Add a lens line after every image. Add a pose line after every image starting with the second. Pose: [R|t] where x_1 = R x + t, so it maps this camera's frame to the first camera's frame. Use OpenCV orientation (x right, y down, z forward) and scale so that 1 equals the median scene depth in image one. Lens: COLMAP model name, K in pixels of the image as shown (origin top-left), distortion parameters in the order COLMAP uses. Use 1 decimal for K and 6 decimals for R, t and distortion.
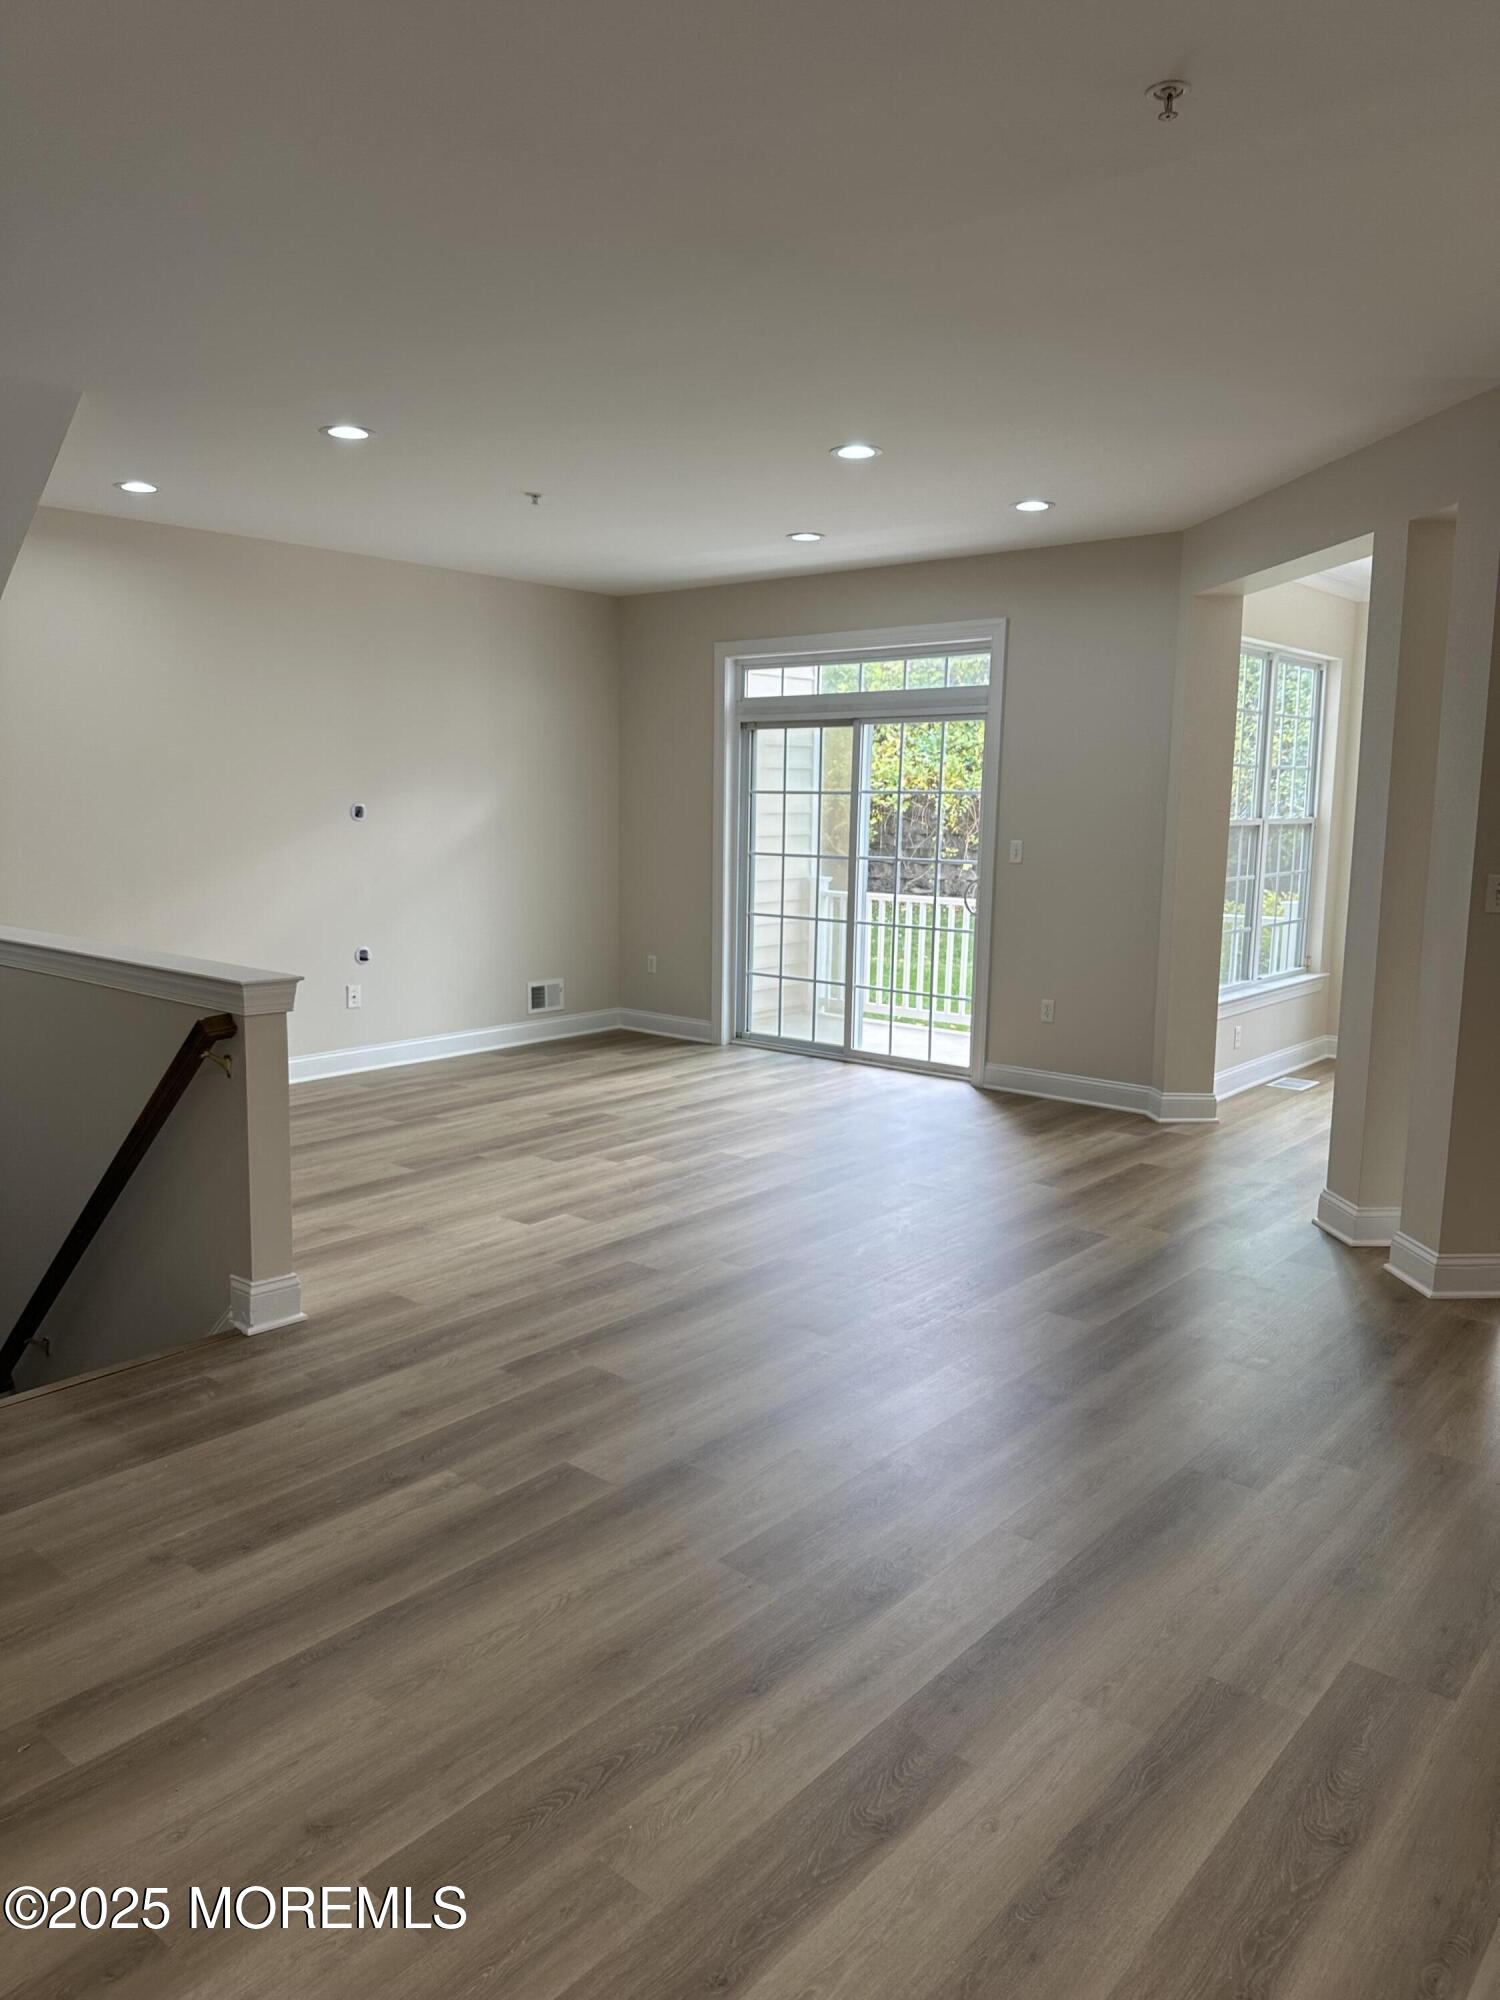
lens RADIAL K [[1427.9, 0, 752.9], [0, 1427.9, 996.7], [0, 0, 1]] dist [0.006910, -0.008804]
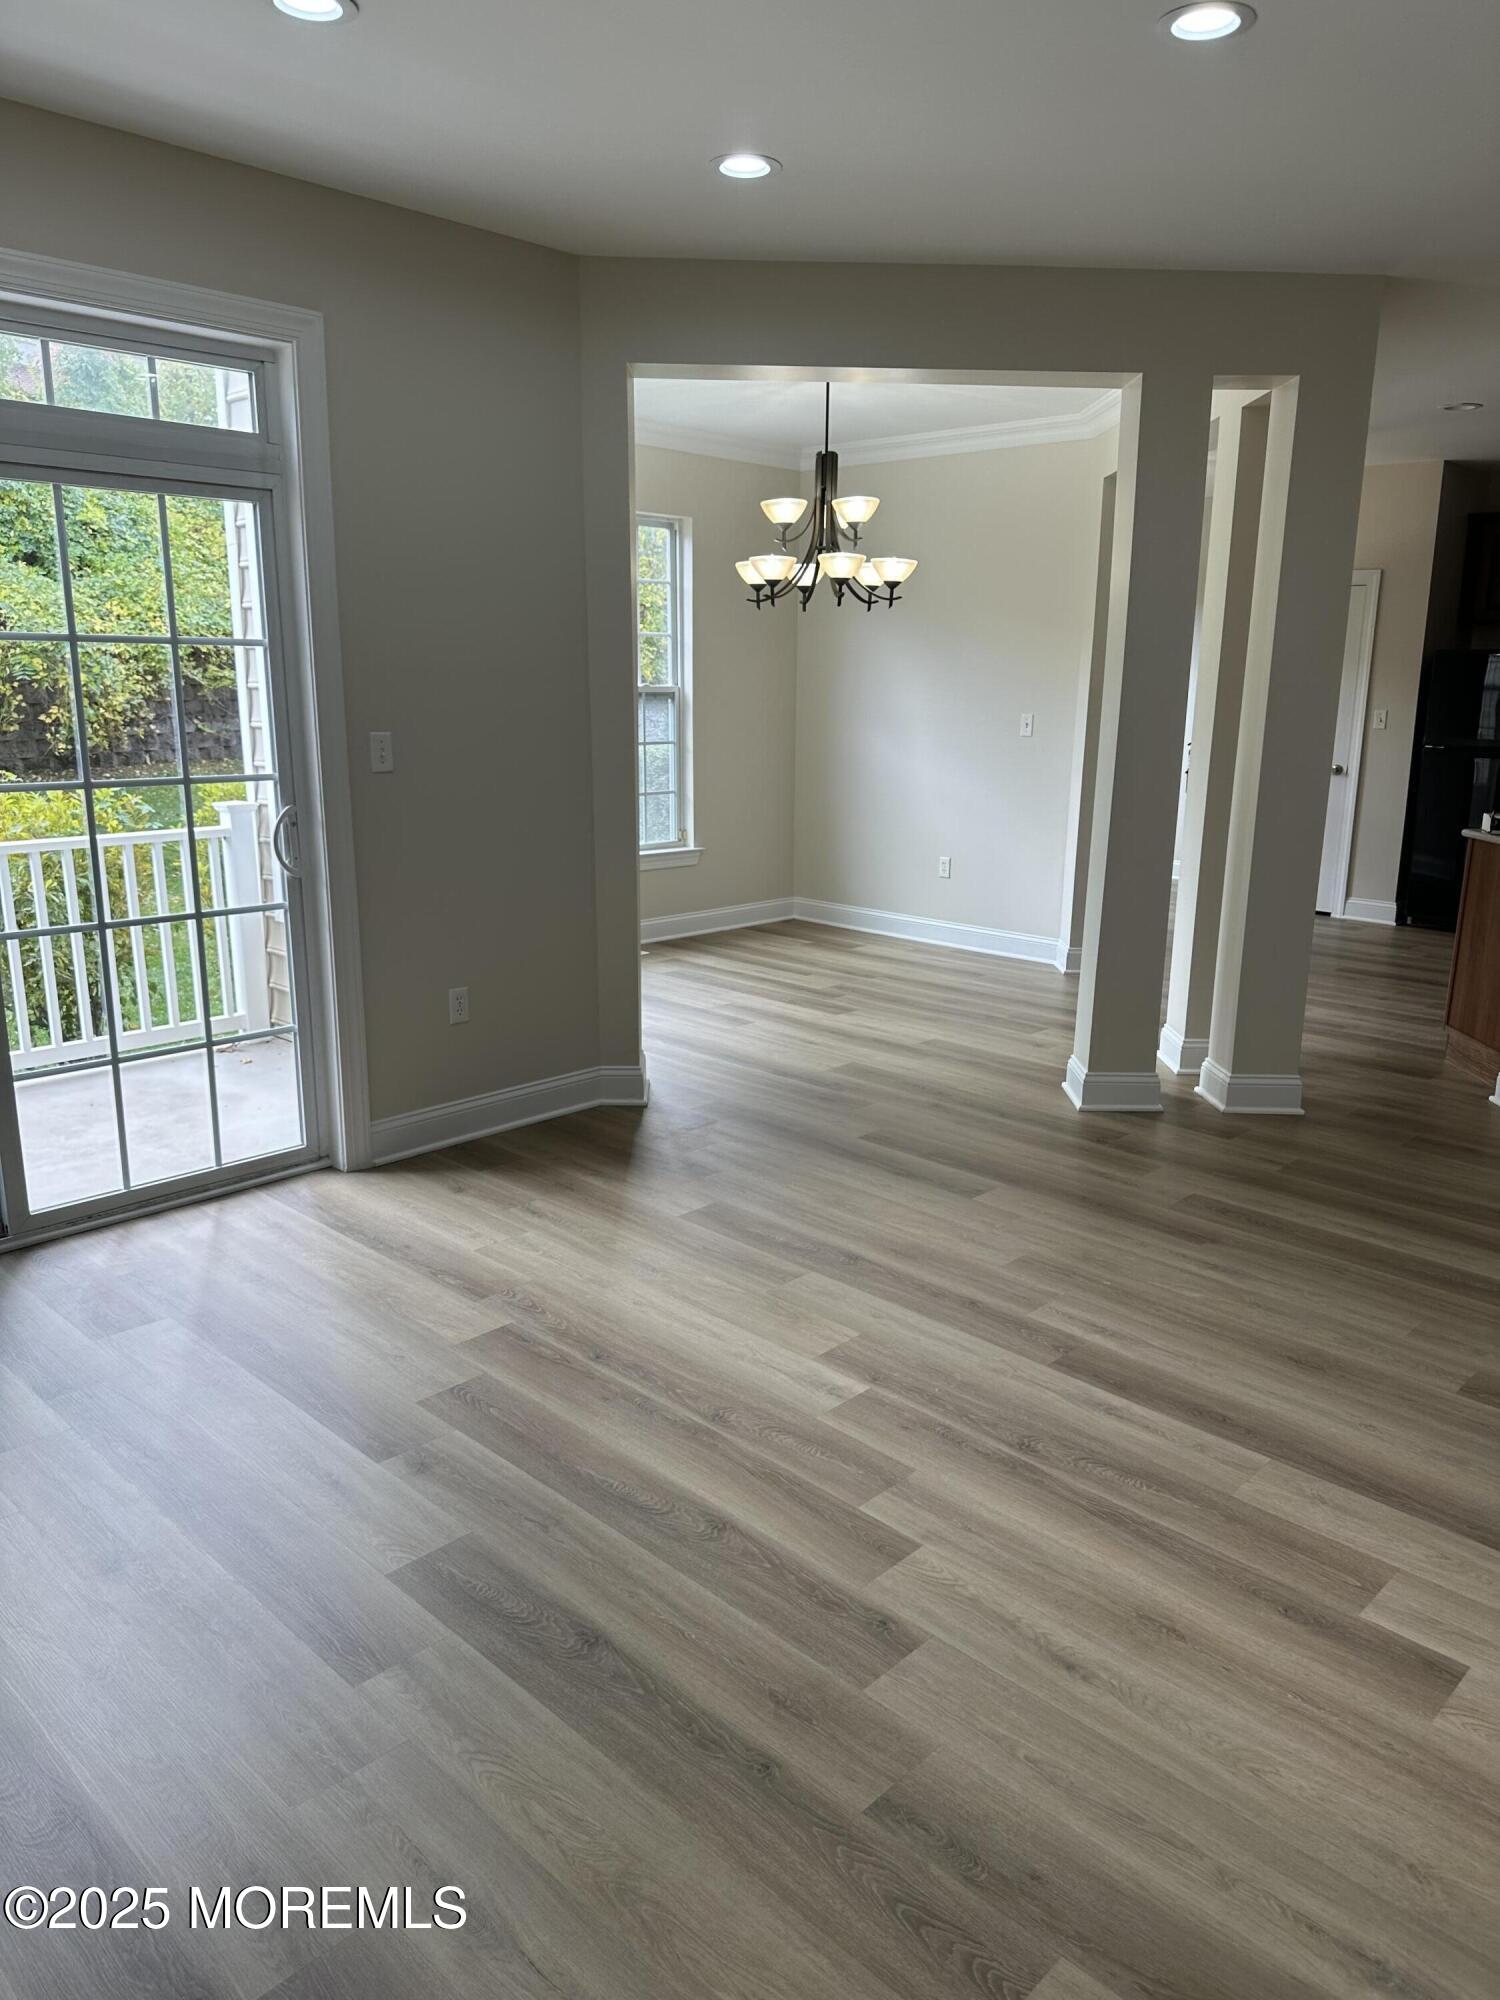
lens RADIAL K [[1427.9, 0, 754.6], [0, 1427.9, 1012.9], [0, 0, 1]] dist [0.006910, -0.008804]
pose [[0.066634, -0.259590, 0.963417, -0.384701], [0.134614, 0.959074, 0.249110, -0.124031], [-0.988655, 0.113091, 0.098851, 0.810232]]
